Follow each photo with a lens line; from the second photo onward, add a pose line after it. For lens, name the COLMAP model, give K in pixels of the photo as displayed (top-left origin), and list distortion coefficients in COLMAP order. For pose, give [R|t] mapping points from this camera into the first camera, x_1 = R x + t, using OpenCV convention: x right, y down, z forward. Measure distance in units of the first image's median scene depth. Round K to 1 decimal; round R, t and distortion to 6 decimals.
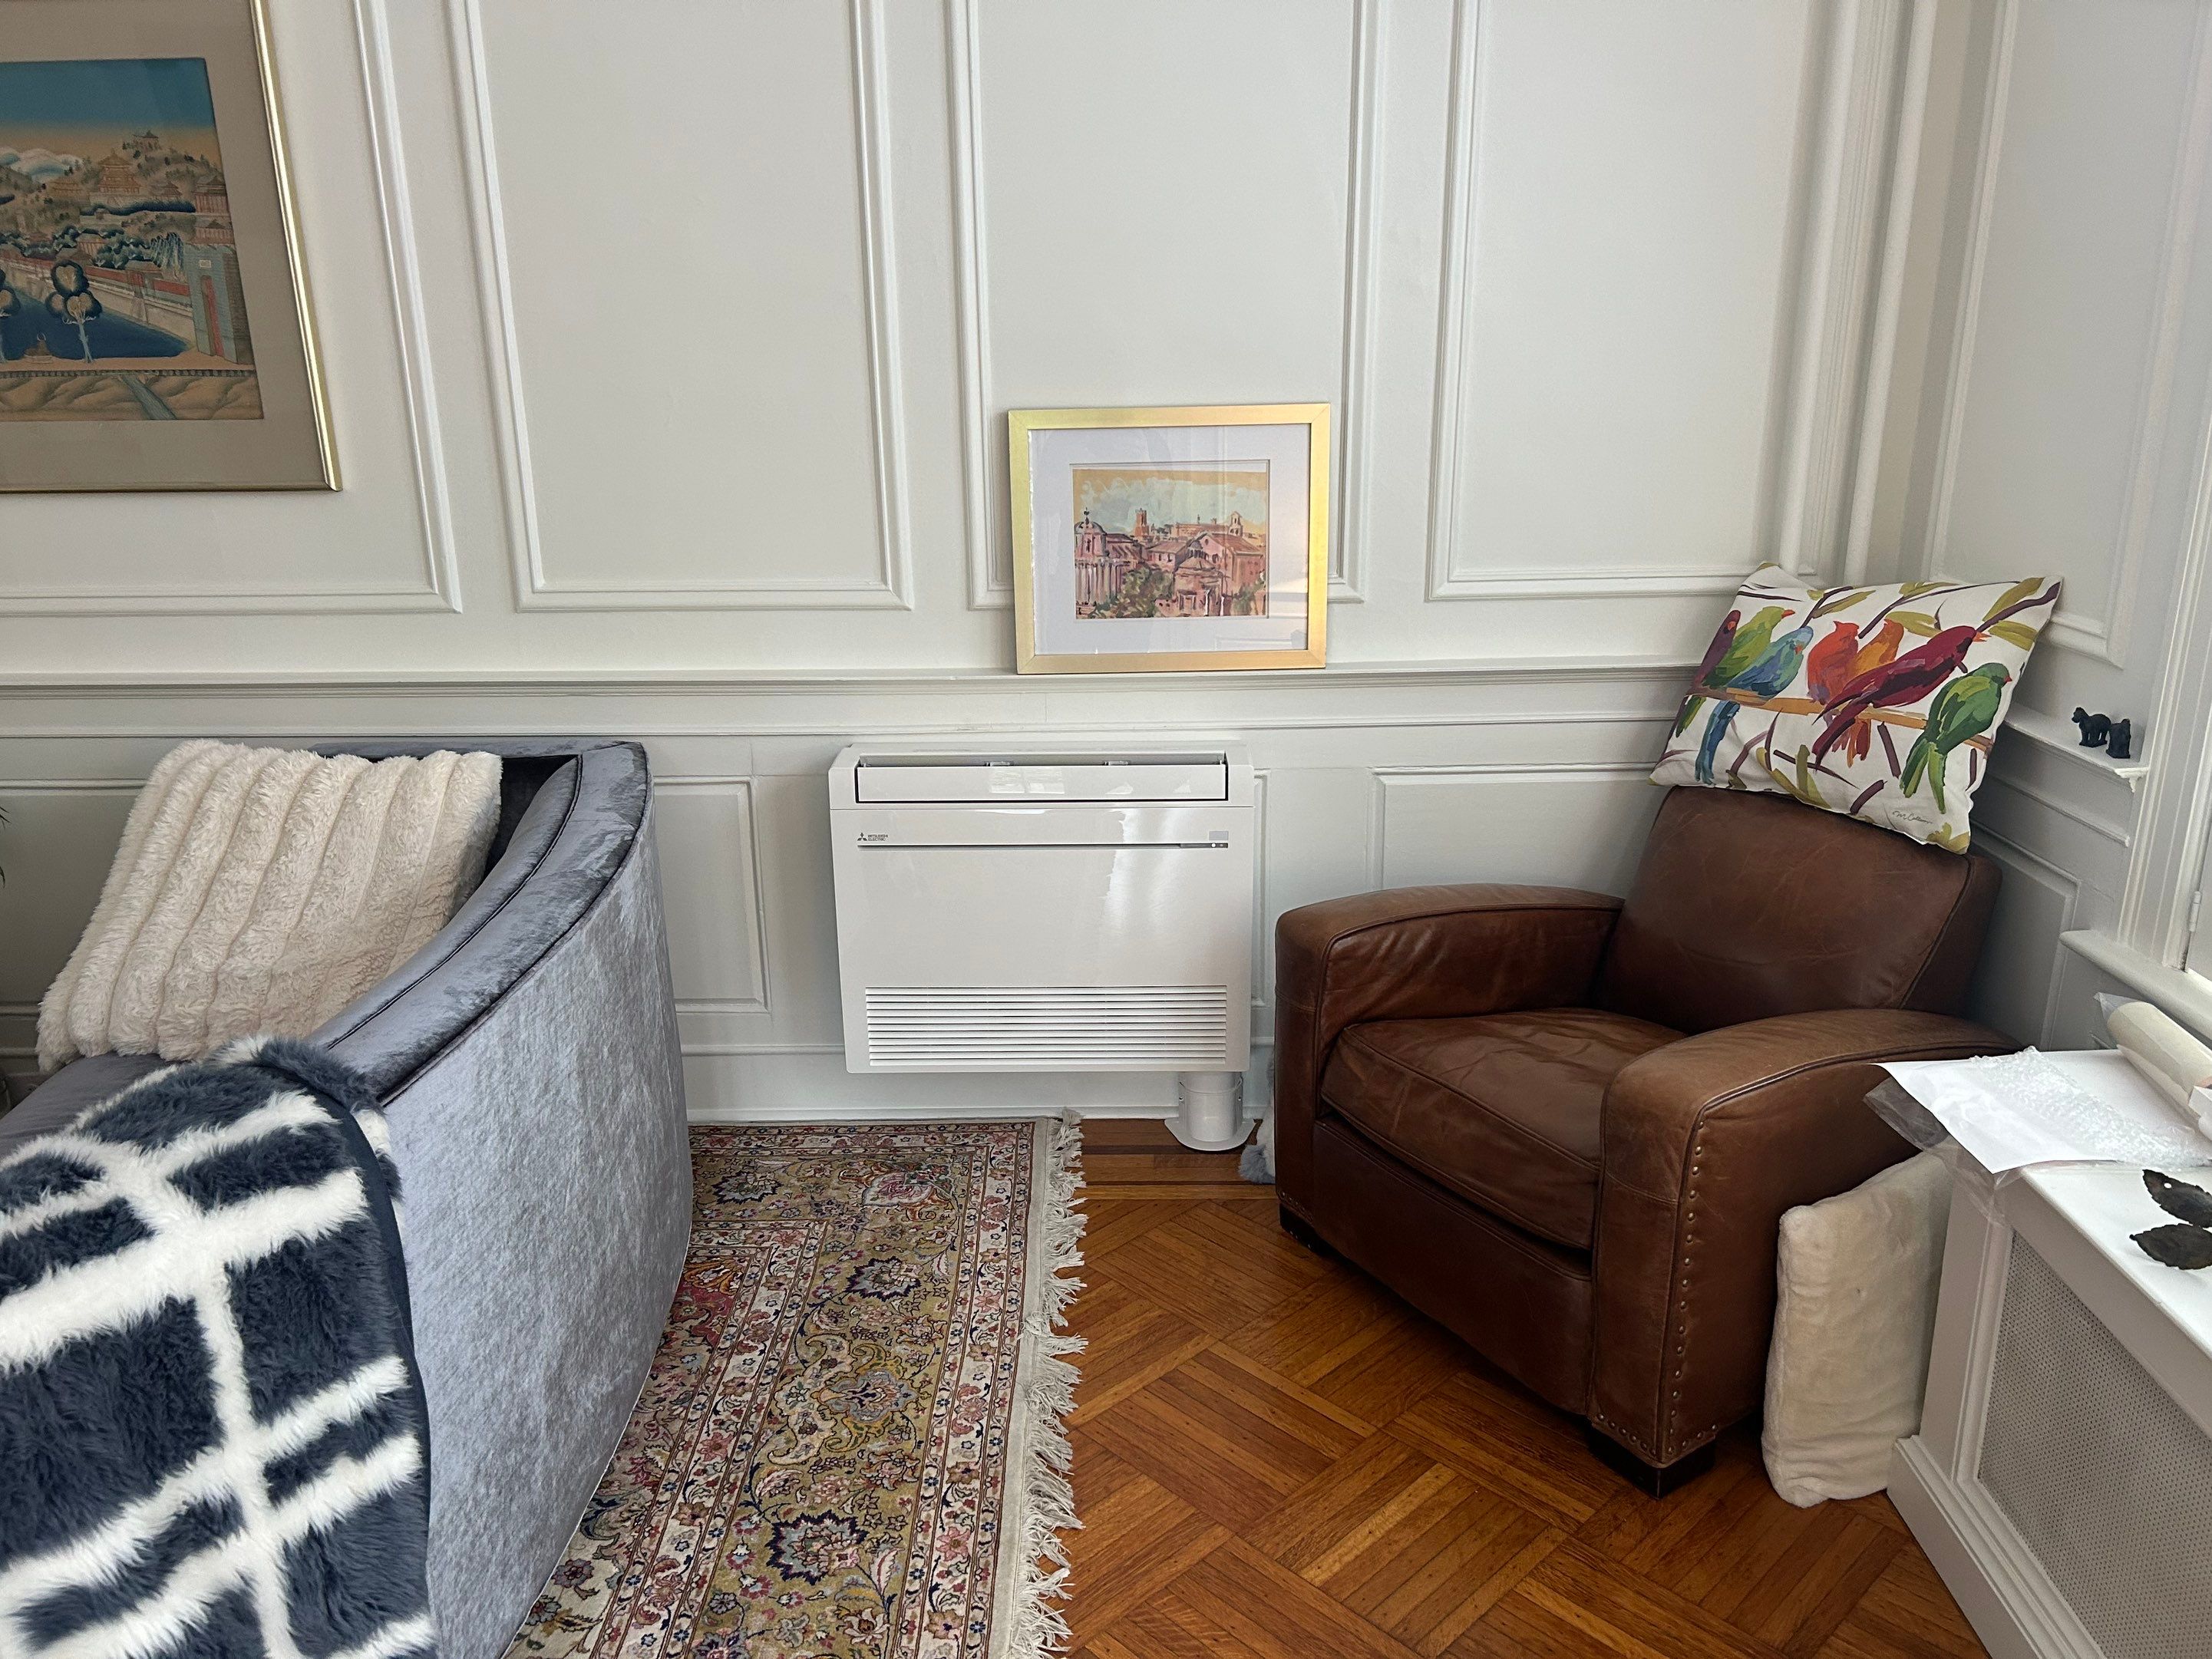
lens RADIAL K [[1609.7, 0, 1099.3], [0, 1609.7, 834.0], [0, 0, 1]] dist [0.013435, 0.001768]
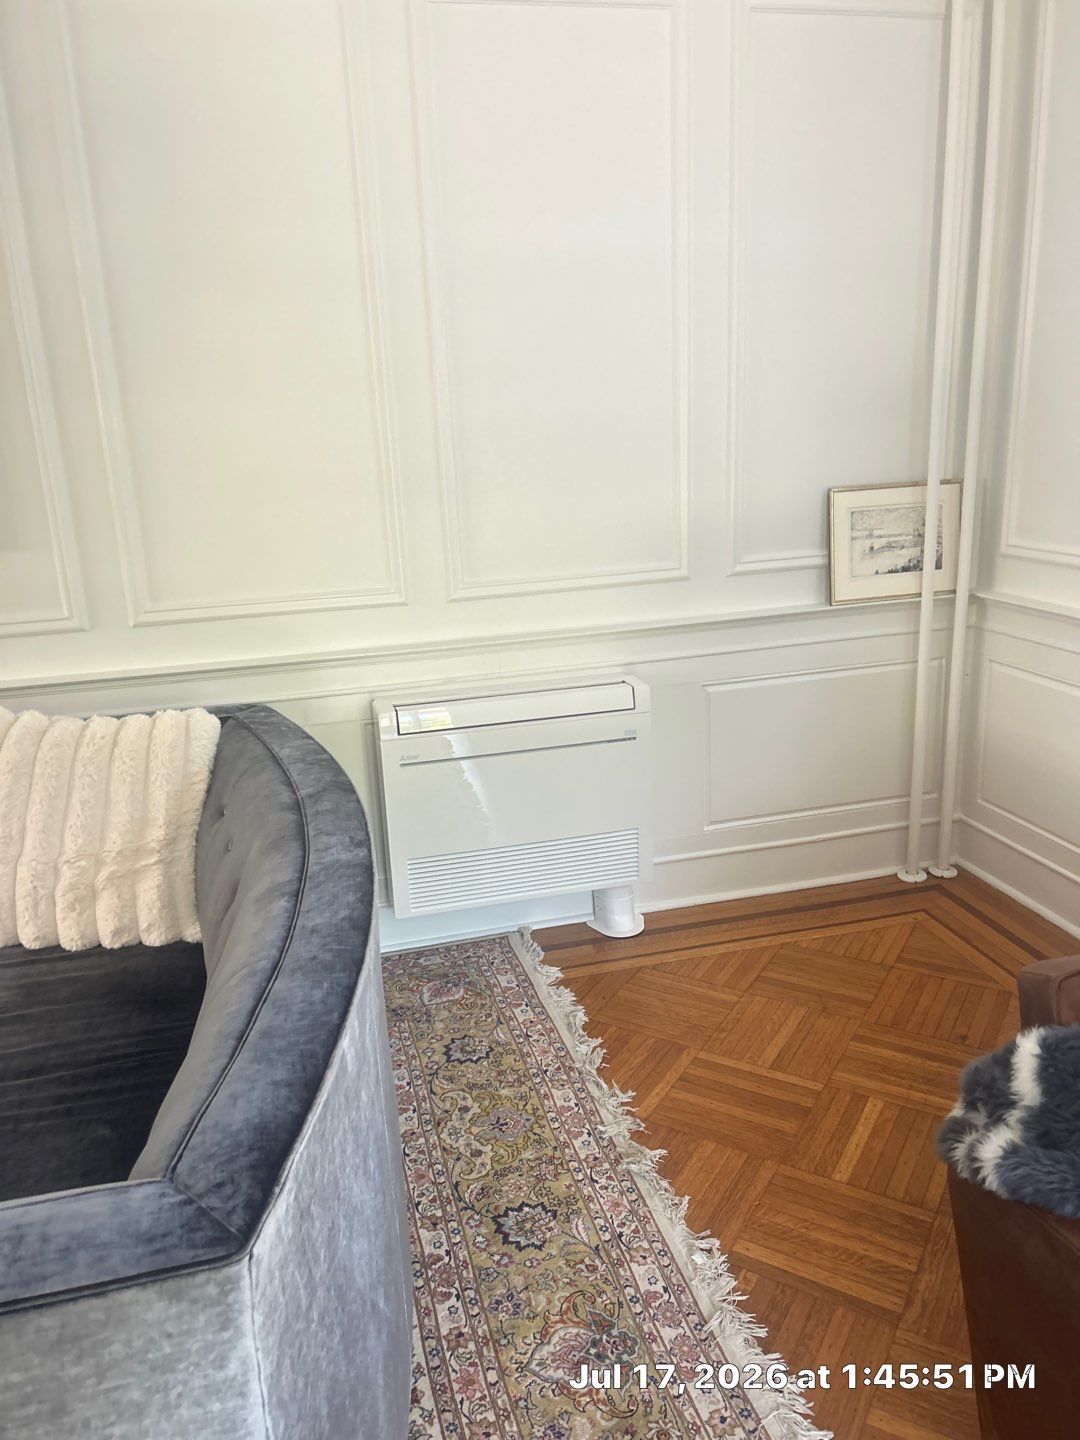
lens RADIAL K [[1048.0, 0, 528.4], [0, 1048.0, 720.2], [0, 0, 1]] dist [0.013435, 0.001768]
pose [[0.968781, -0.101163, 0.226337, -0.324931], [0.108693, 0.993853, -0.021023, -0.000072], [-0.222819, 0.044967, 0.973822, 0.035991]]
